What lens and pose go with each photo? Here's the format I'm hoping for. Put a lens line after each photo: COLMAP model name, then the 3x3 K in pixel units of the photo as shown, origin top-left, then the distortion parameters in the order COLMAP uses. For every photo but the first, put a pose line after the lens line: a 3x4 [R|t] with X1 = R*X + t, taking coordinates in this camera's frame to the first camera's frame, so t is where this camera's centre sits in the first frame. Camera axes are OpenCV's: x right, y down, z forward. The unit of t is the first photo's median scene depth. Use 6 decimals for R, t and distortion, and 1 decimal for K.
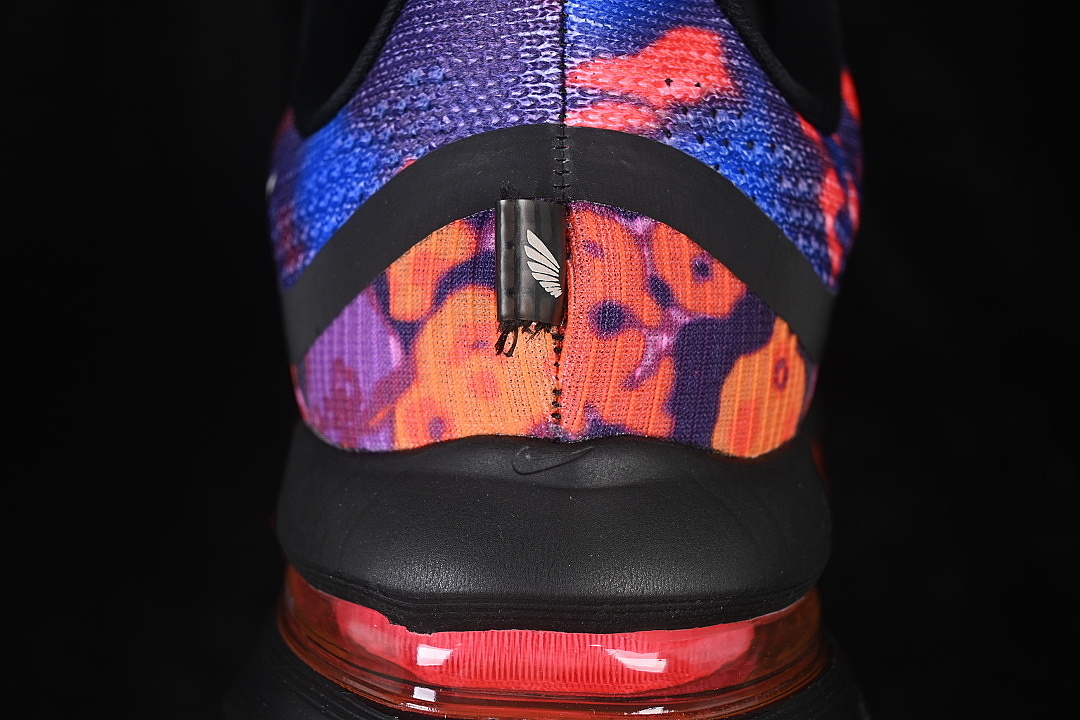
lens RADIAL K [[2365.6, 0, 540.0], [0, 2365.6, 360.0], [0, 0, 1]] dist [-0.035955, -0.140034]
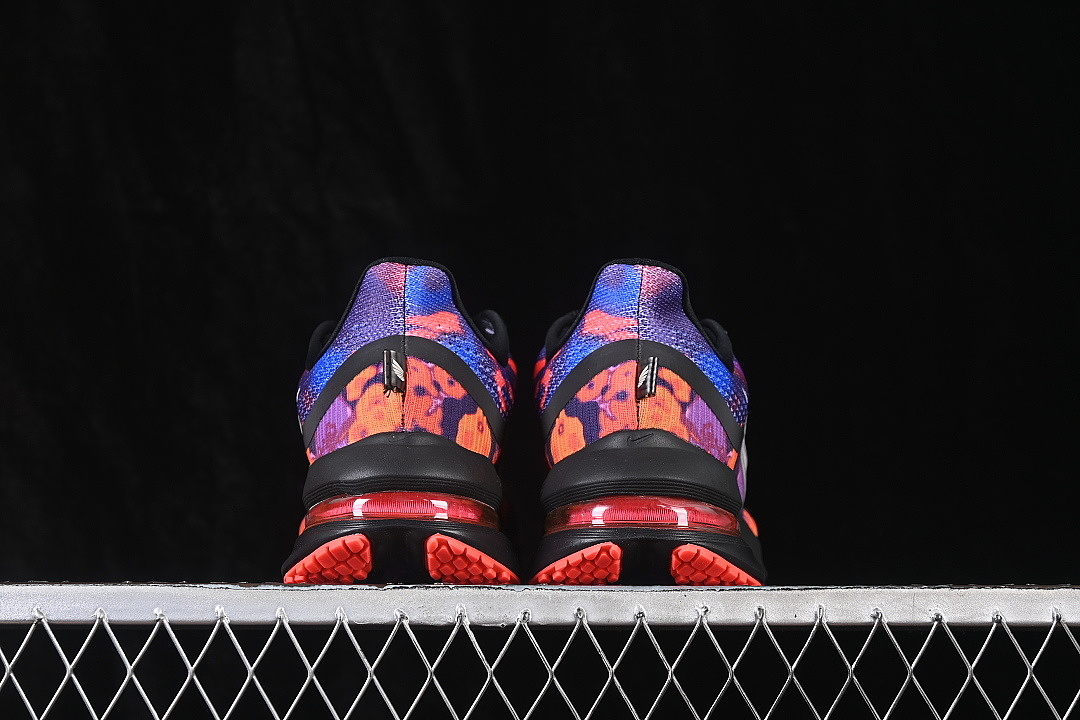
lens RADIAL K [[2365.6, 0, 540.0], [0, 2365.6, 360.0], [0, 0, 1]] dist [-0.035955, -0.140034]
pose [[0.998005, -0.005717, 0.062875, -0.008069], [0.026951, 0.939171, -0.342390, 0.978998], [-0.057093, 0.343402, 0.937452, -1.860394]]
